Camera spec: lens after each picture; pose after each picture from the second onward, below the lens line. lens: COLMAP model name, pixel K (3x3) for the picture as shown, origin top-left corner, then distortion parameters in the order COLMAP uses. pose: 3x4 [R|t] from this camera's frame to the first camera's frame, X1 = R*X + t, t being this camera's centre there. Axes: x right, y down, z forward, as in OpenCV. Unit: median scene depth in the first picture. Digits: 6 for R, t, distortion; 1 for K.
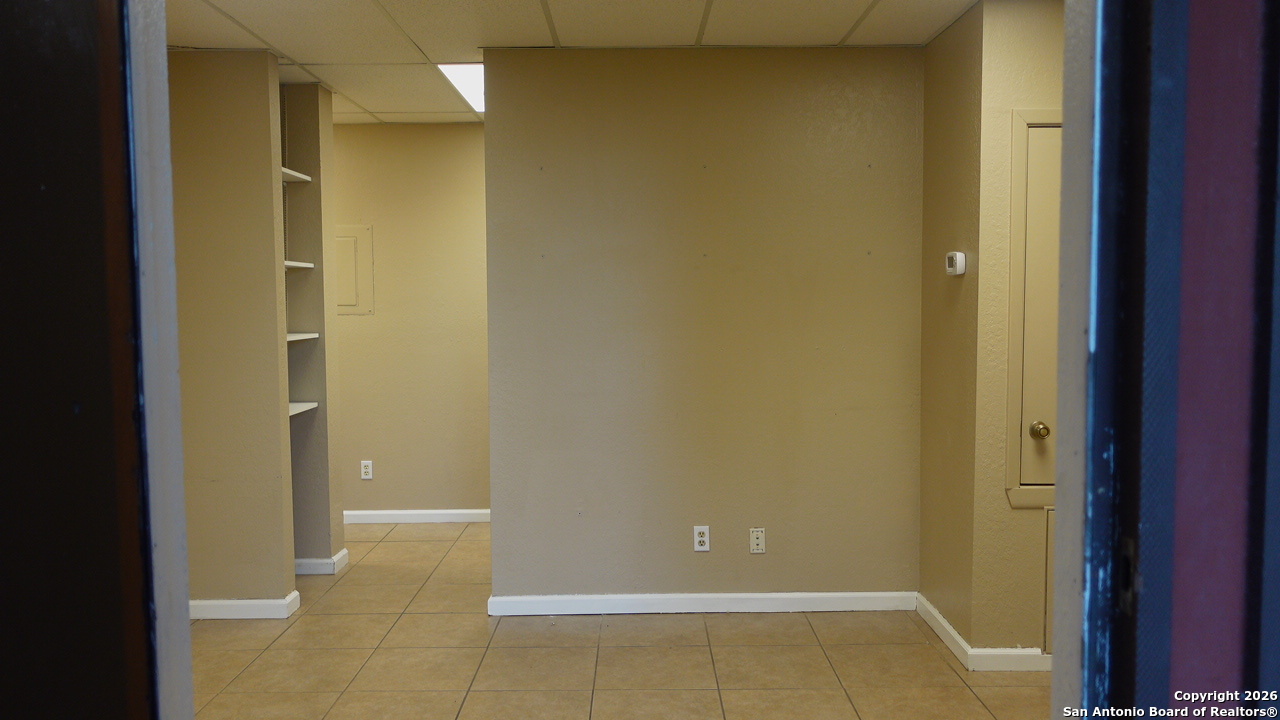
lens RADIAL K [[994.1, 0, 641.4], [0, 994.1, 356.2], [0, 0, 1]] dist [-0.004004, -0.004208]
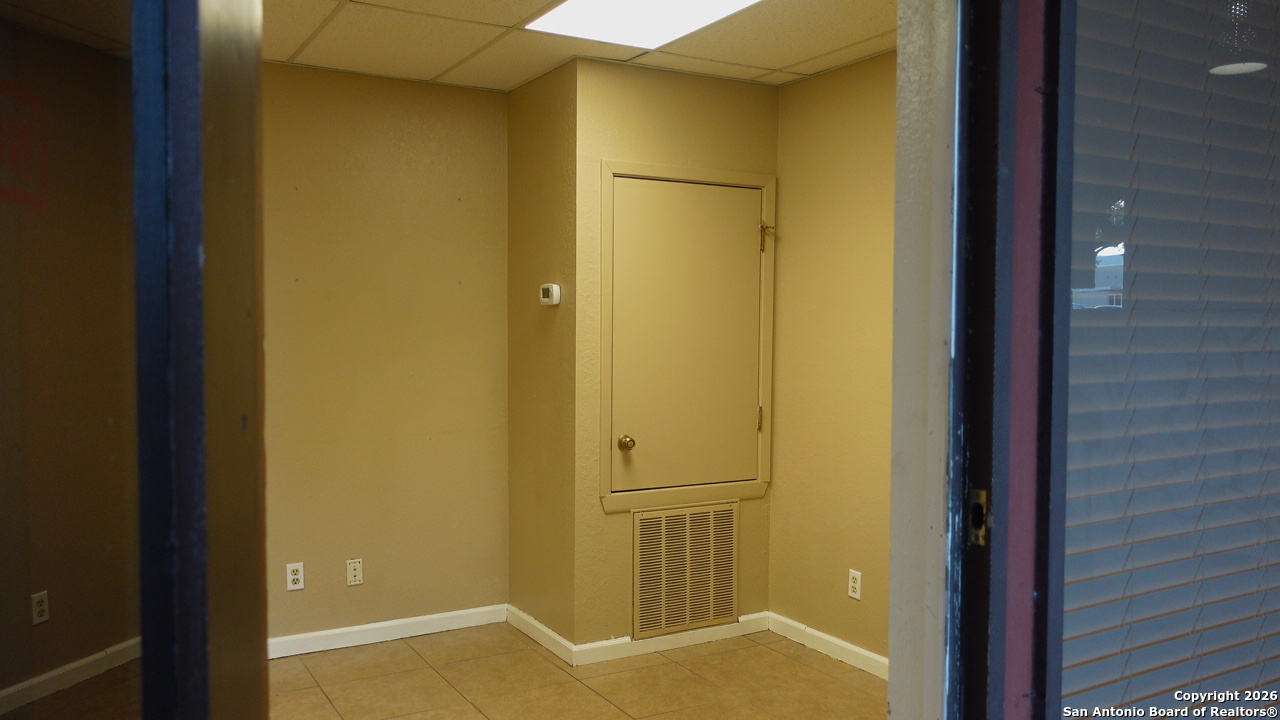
lens RADIAL K [[994.1, 0, 641.4], [0, 994.1, 356.2], [0, 0, 1]] dist [-0.004004, -0.004208]
pose [[0.867045, -0.007116, 0.498179, -0.150652], [0.022585, 0.999432, -0.025031, 0.004495], [-0.497717, 0.032954, 0.866713, 0.003619]]
